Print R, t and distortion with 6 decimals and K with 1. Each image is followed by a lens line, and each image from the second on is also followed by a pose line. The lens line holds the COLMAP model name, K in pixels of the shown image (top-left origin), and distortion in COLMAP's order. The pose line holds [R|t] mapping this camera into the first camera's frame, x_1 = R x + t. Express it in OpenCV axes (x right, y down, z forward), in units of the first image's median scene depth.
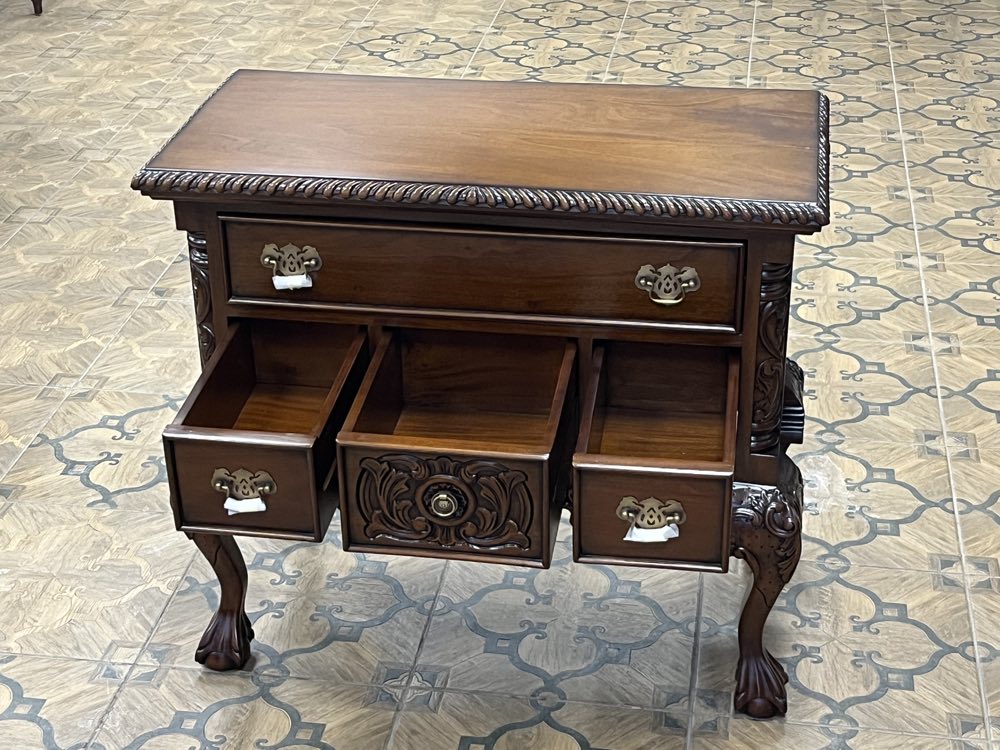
lens RADIAL K [[1696.5, 0, 501.1], [0, 1696.5, 375.3], [0, 0, 1]] dist [0.060996, 0.000000]
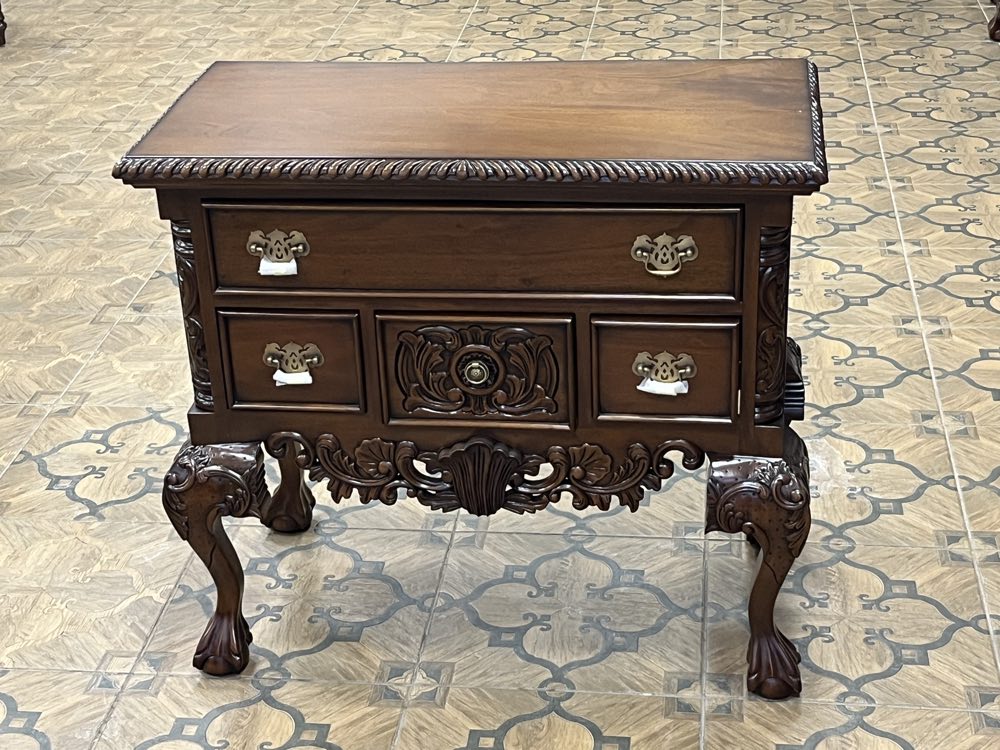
lens RADIAL K [[1696.5, 0, 495.1], [0, 1696.5, 376.7], [0, 0, 1]] dist [0.060996, 0.000000]
pose [[0.999103, -0.040030, 0.013839, -0.013071], [0.040303, 0.998987, -0.020029, 0.026824], [-0.013024, 0.020569, 0.999704, 0.018636]]
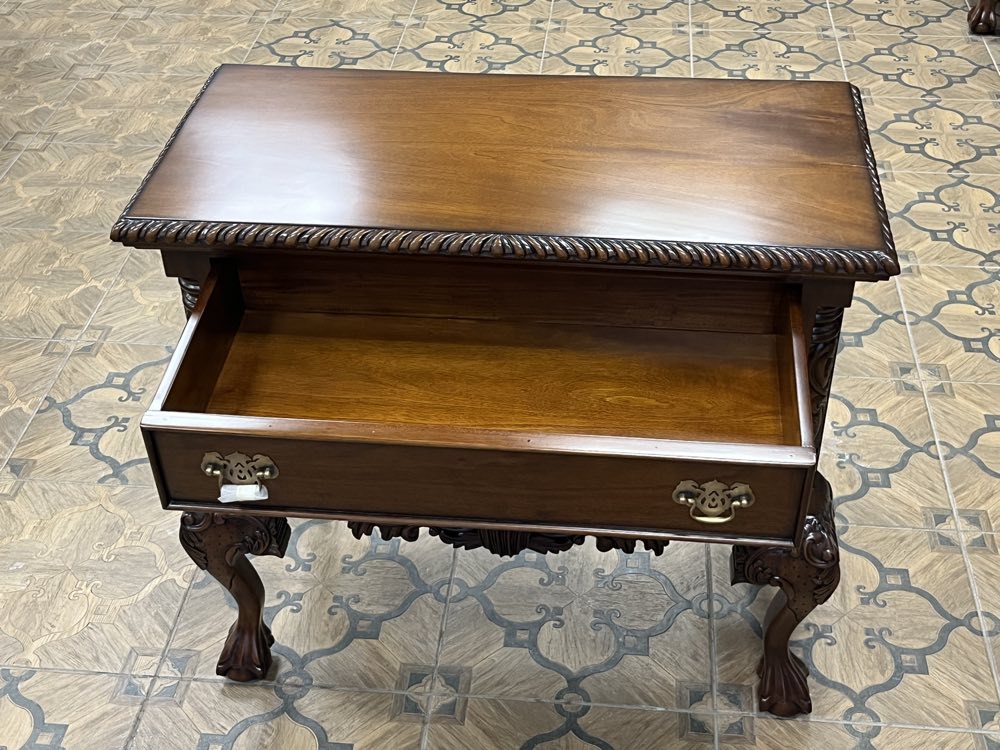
lens RADIAL K [[1330.1, 0, 509.5], [0, 1330.1, 372.8], [0, 0, 1]] dist [0.021697, 0.000000]
pose [[0.998210, -0.036884, 0.047088, -0.036866], [0.028895, 0.986647, 0.160292, -0.120145], [-0.052371, -0.158645, 0.985946, 0.237112]]
